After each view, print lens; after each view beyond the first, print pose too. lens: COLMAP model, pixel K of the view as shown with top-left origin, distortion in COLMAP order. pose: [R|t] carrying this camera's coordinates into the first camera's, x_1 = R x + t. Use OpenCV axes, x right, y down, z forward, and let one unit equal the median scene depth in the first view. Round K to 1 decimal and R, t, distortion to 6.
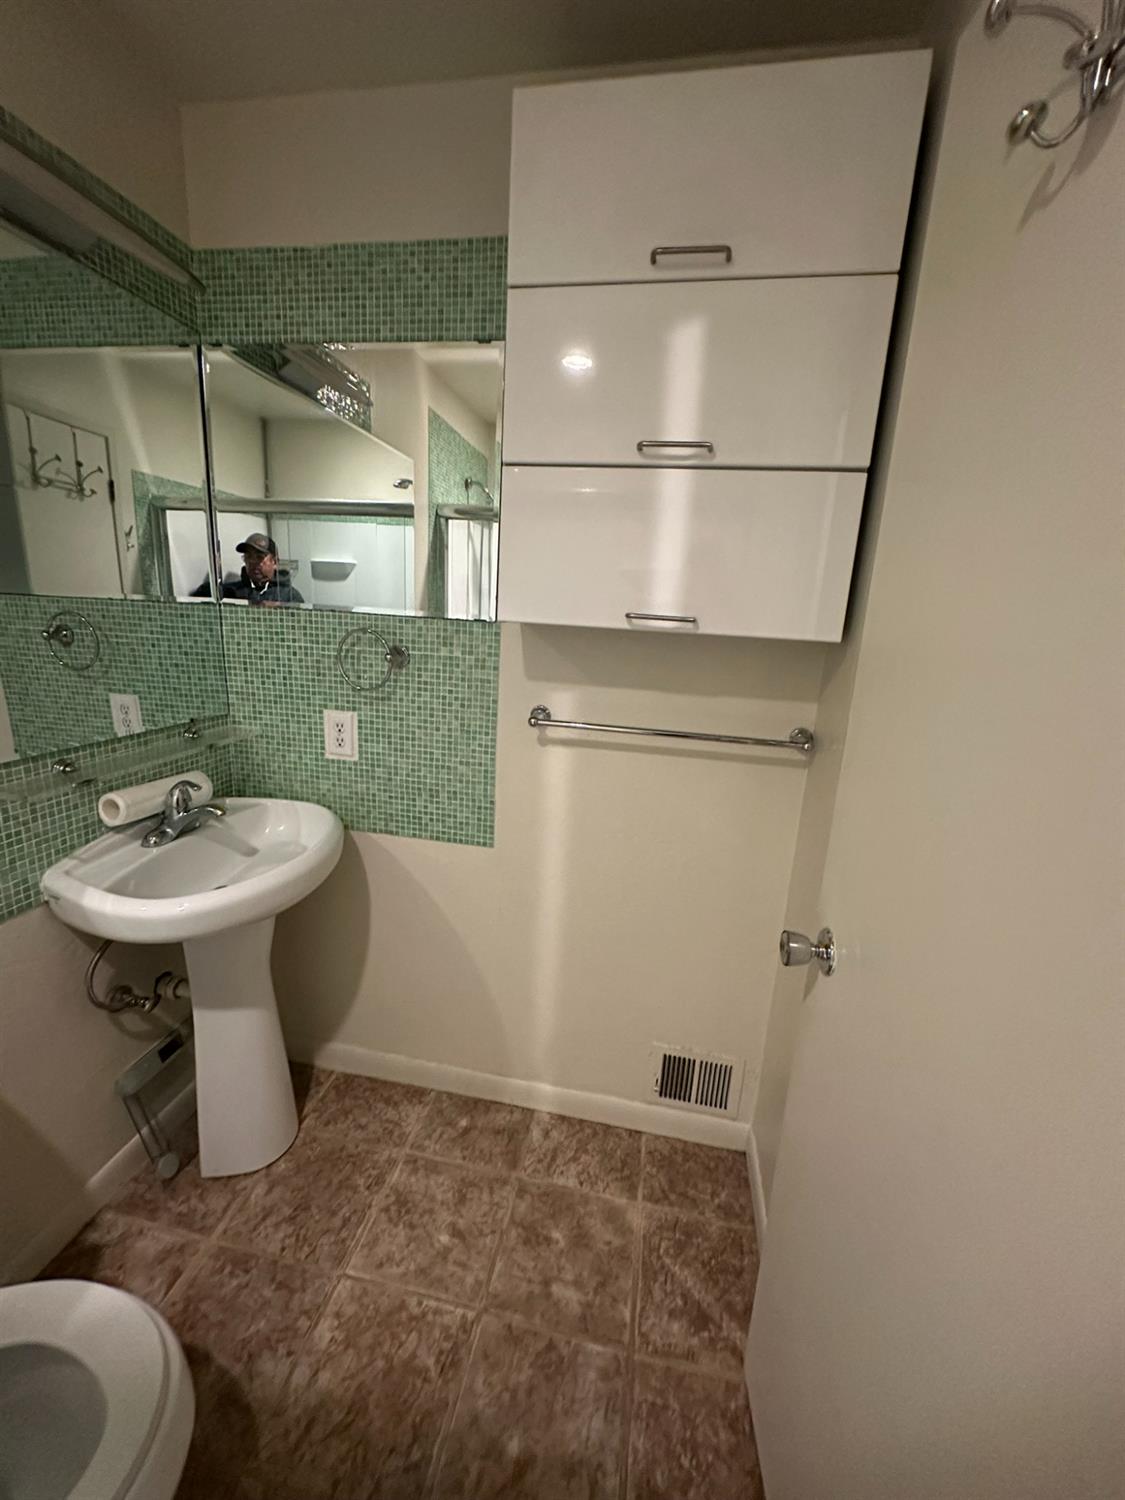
lens RADIAL K [[601.1, 0, 562.2], [0, 601.1, 747.2], [0, 0, 1]] dist [-0.001798, 0.000206]
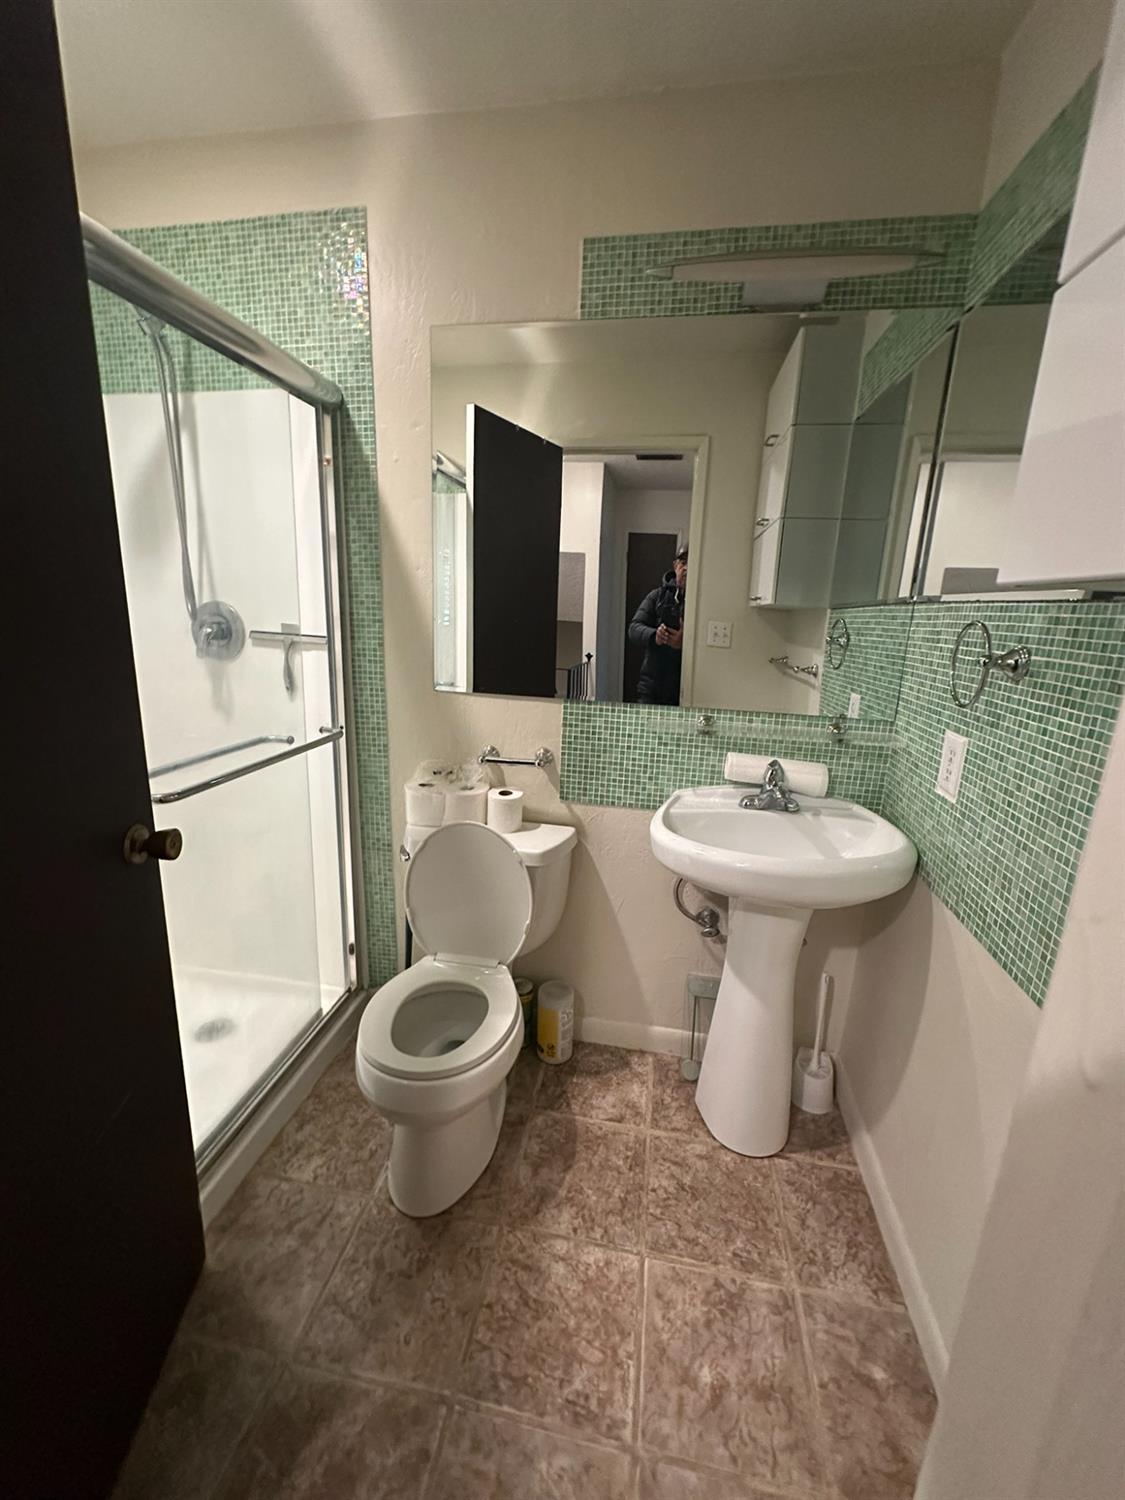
lens RADIAL K [[601.1, 0, 562.2], [0, 601.1, 747.2], [0, 0, 1]] dist [-0.001798, 0.000206]
pose [[0.014744, 0.179411, -0.983664, 0.423699], [-0.265065, 0.949275, 0.169166, -0.046992], [0.964118, 0.258240, 0.061552, 0.551595]]
